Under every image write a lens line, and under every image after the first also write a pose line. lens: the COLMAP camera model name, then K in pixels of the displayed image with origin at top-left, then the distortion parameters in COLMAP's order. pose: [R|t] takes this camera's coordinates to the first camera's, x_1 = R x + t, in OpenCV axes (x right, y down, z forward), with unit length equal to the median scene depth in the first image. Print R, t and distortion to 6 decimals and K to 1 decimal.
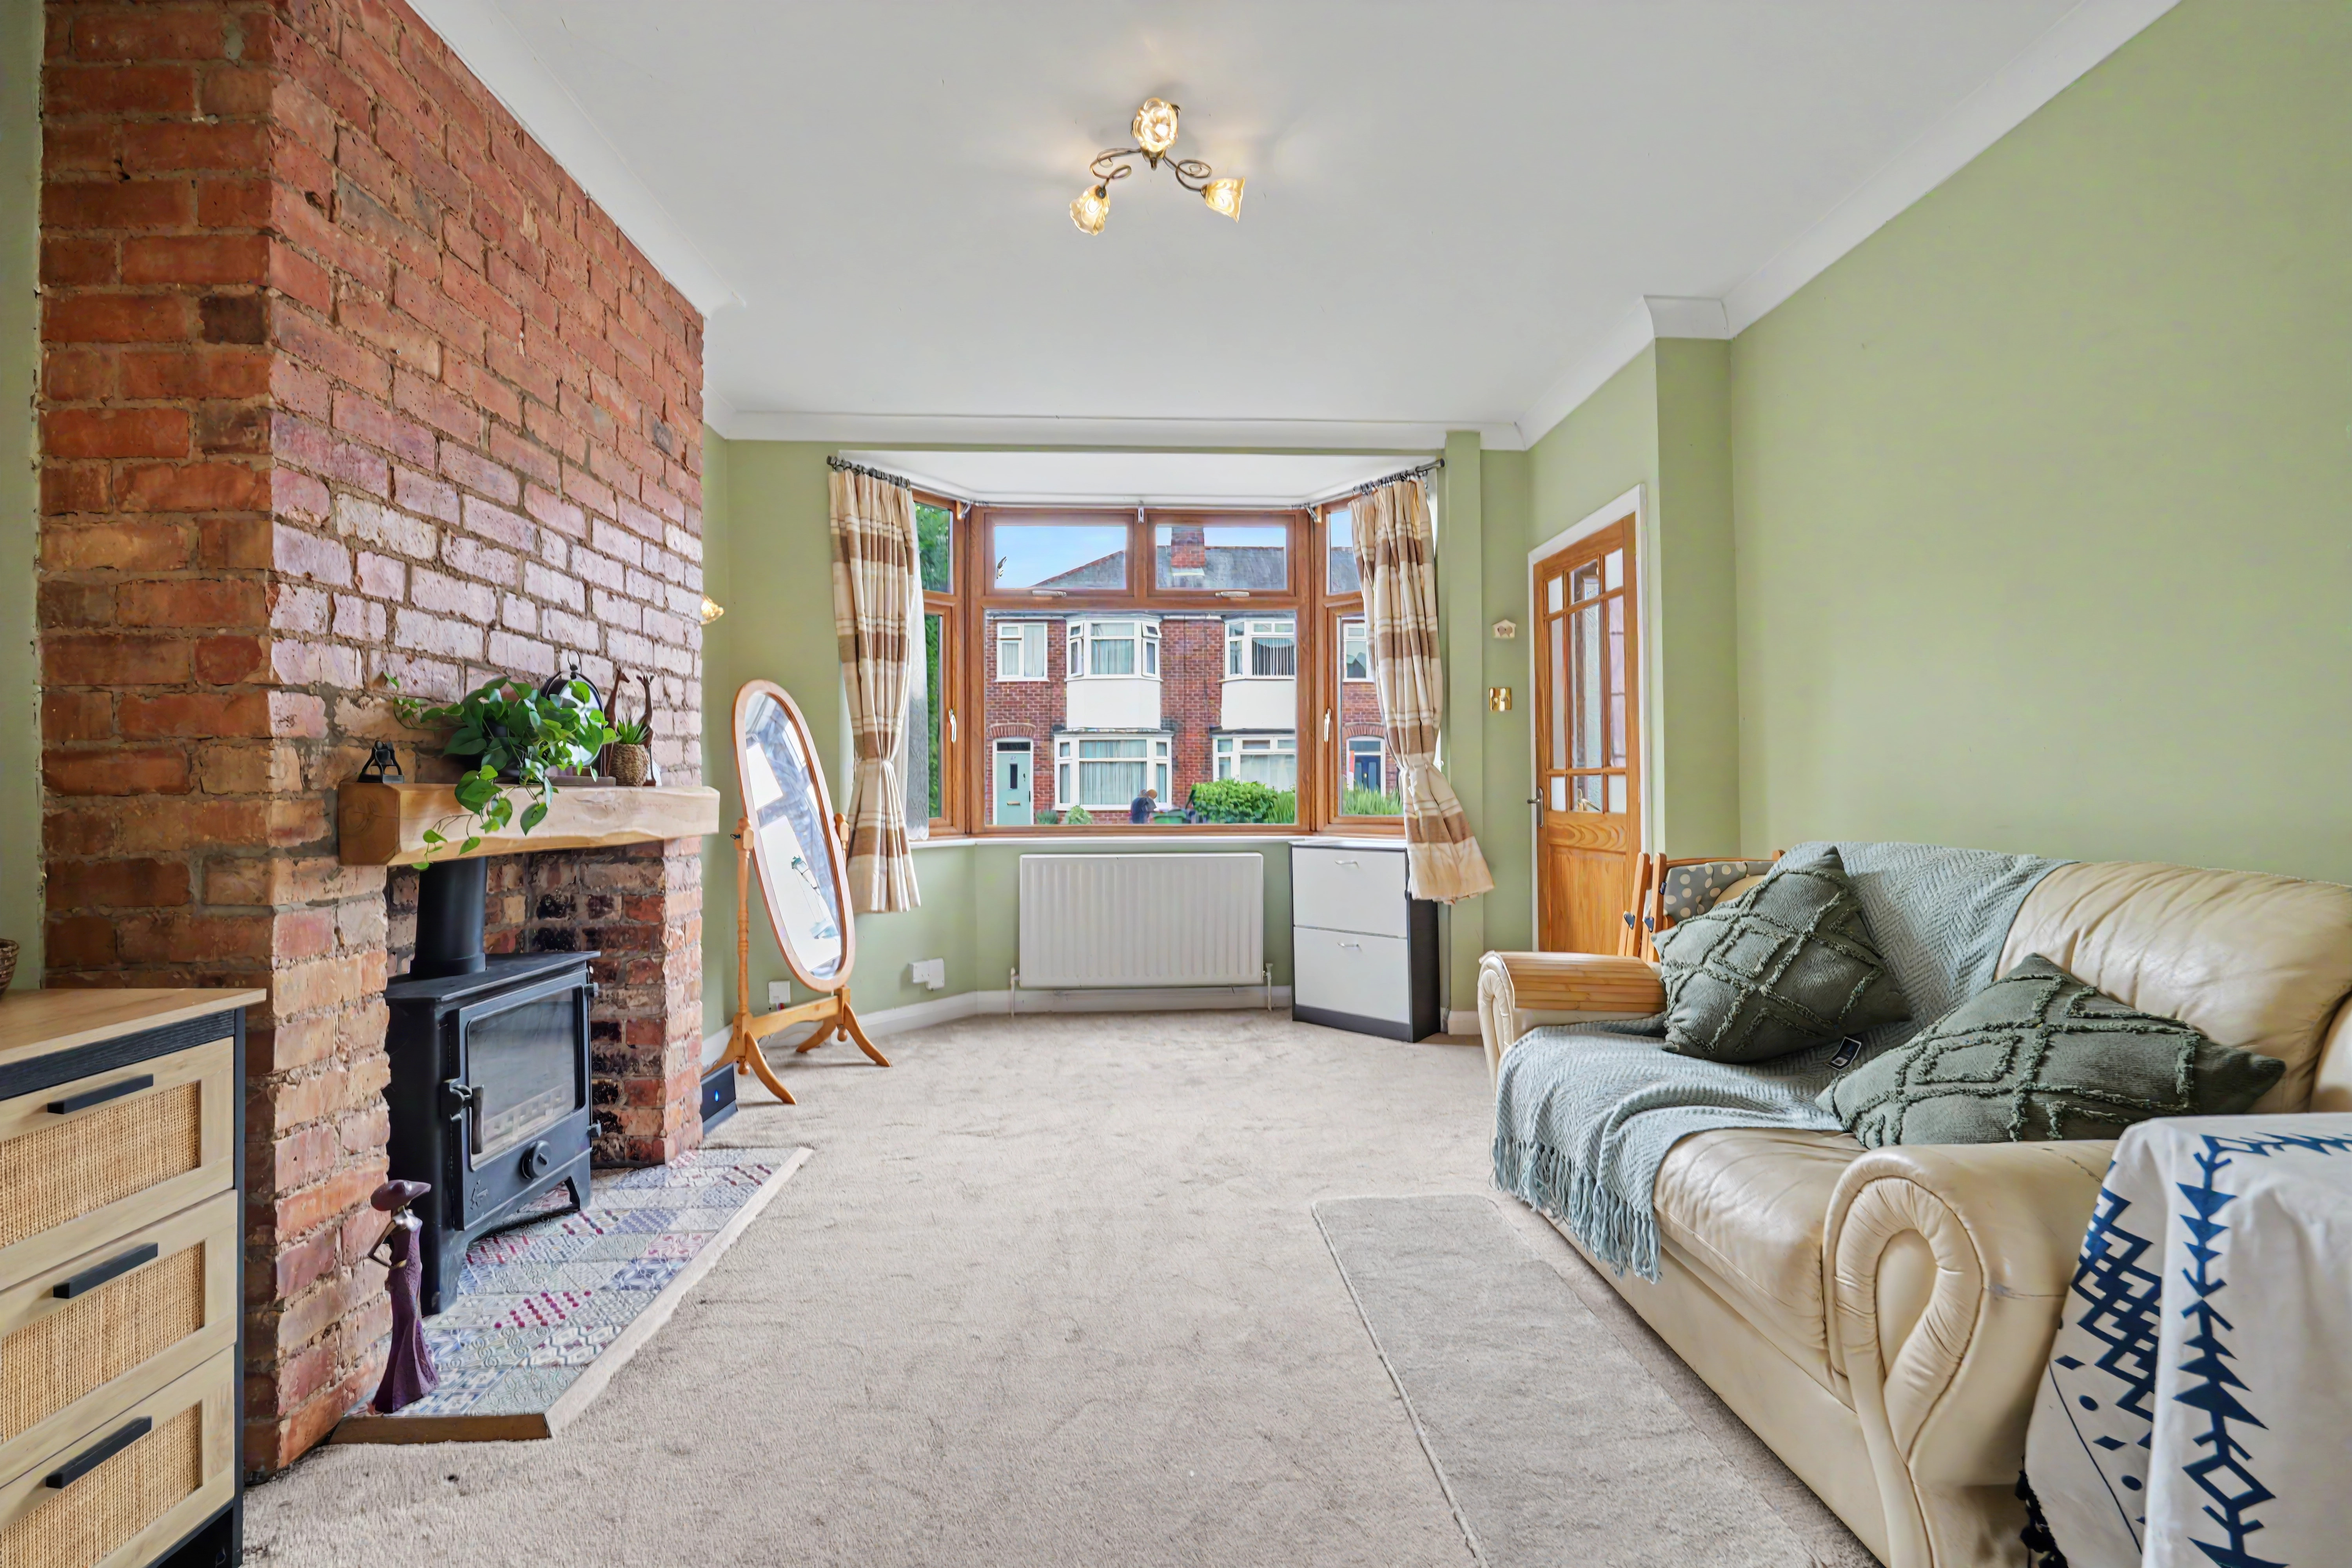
lens RADIAL K [[956.4, 0, 1184.8], [0, 956.4, 784.6], [0, 0, 1]] dist [-0.013160, 0.000904]
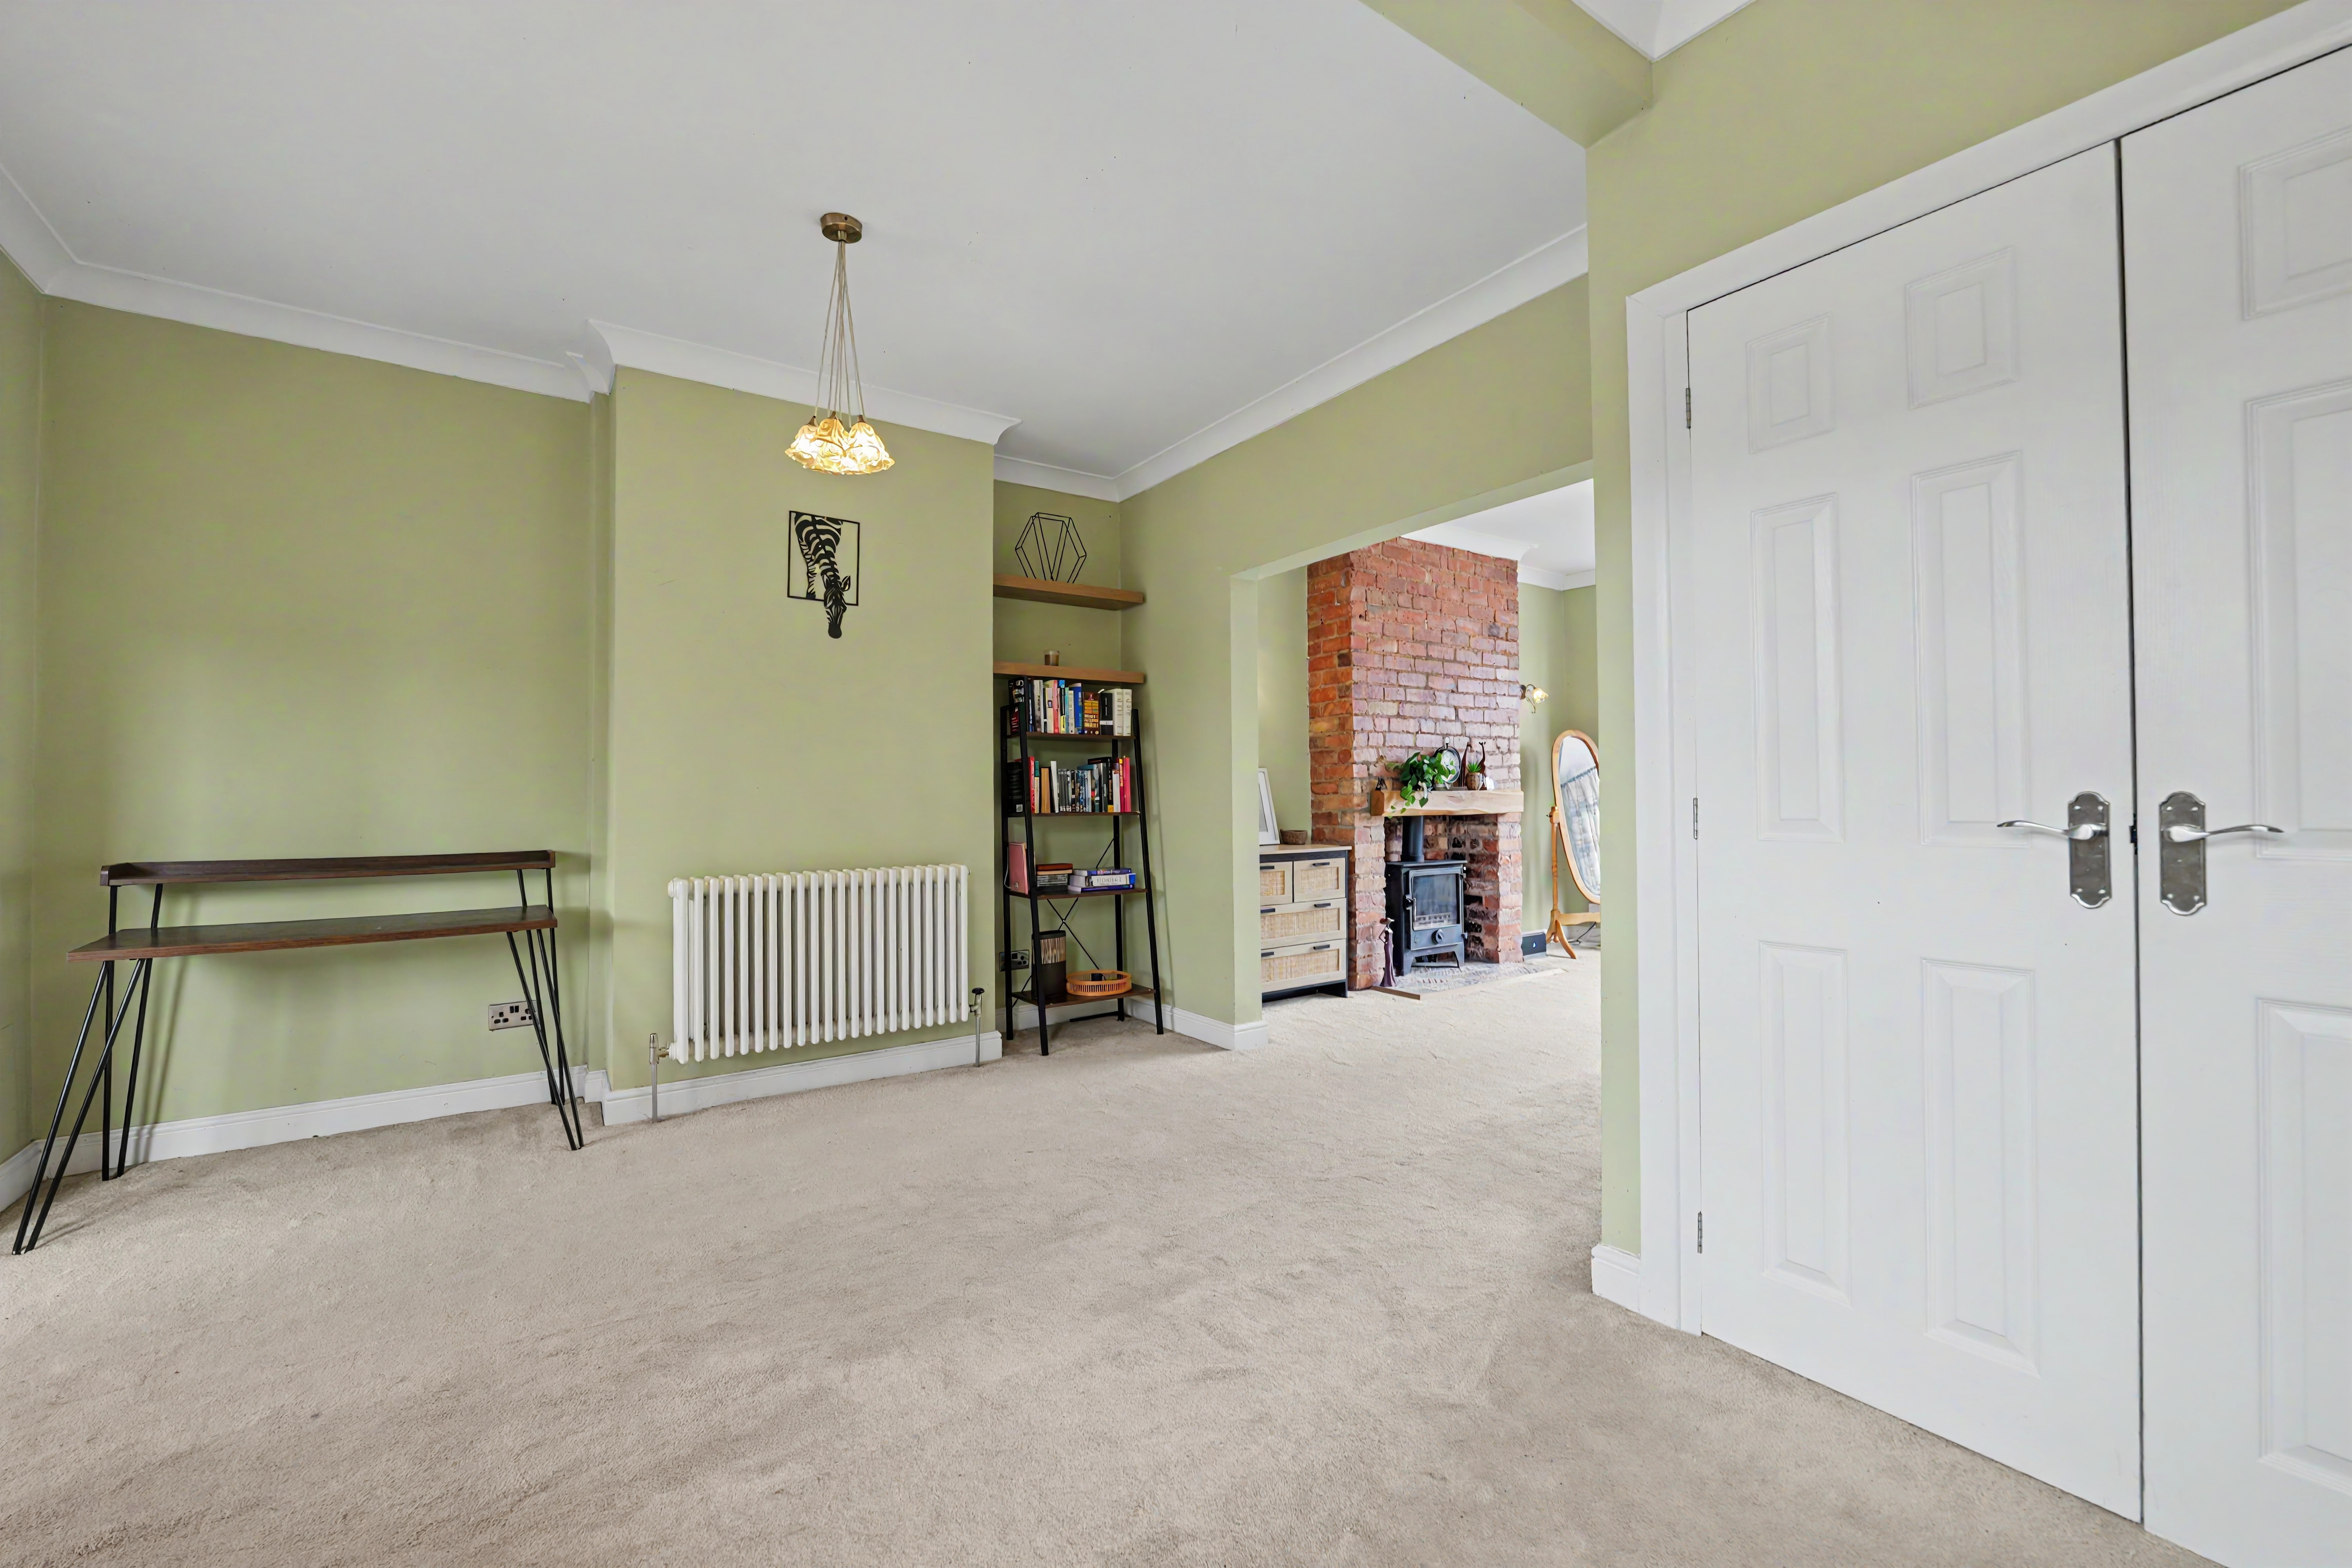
lens RADIAL K [[956.4, 0, 1184.8], [0, 956.4, 784.6], [0, 0, 1]] dist [-0.013160, 0.000904]
pose [[0.535750, -0.010491, -0.844312, 0.920431], [0.012079, 0.999916, -0.004759, -0.008755], [0.844290, -0.007648, 0.535831, -0.778450]]
